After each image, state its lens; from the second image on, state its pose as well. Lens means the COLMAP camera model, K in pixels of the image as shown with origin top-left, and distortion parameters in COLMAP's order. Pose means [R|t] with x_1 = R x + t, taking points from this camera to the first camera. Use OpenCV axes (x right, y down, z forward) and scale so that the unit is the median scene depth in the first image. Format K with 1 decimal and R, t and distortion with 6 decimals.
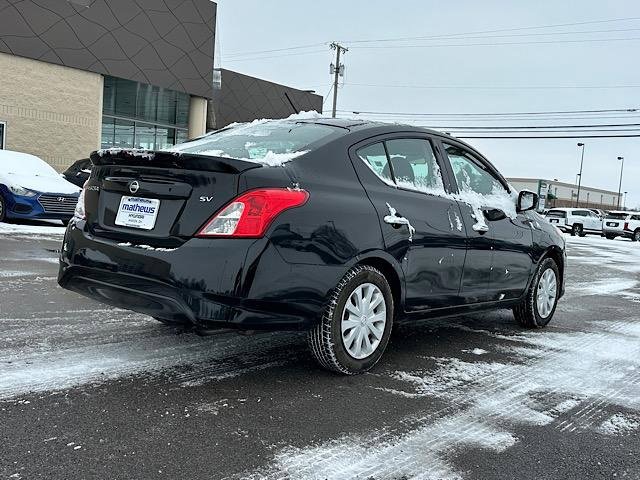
lens RADIAL K [[673.4, 0, 313.5], [0, 673.4, 242.0], [0, 0, 1]] dist [0.183037, -0.375927]
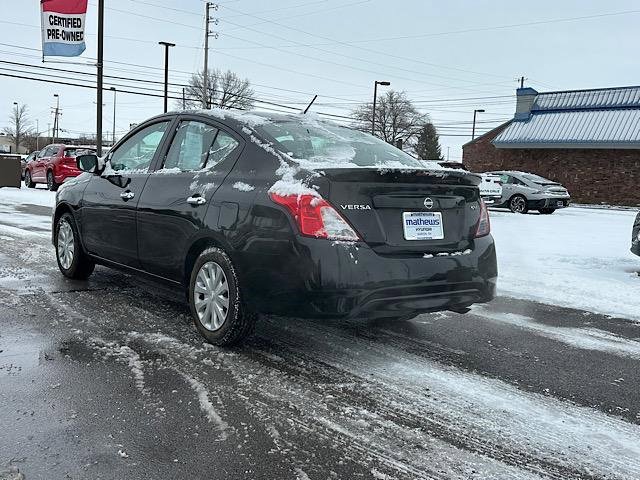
lens RADIAL K [[673.4, 0, 313.5], [0, 673.4, 242.0], [0, 0, 1]] dist [0.183037, -0.375927]
pose [[0.213772, -0.167803, 0.962364, -1.269784], [0.032754, 0.985814, 0.164616, -0.190857], [-0.976334, -0.003669, 0.216236, 0.875962]]
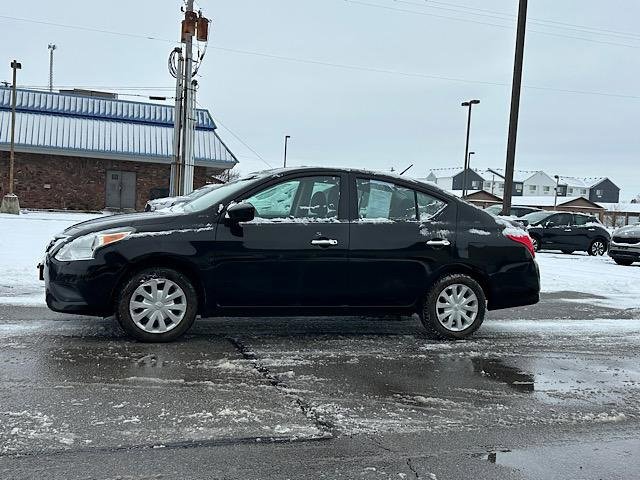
lens RADIAL K [[669.7, 0, 320.0], [0, 669.7, 240.0], [0, 0, 1]] dist [0.184876, -0.371843]
pose [[-0.847579, -0.151631, 0.508545, -0.776638], [-0.087770, 0.985166, 0.147460, -0.295023], [-0.523361, 0.080349, -0.848314, 2.799756]]
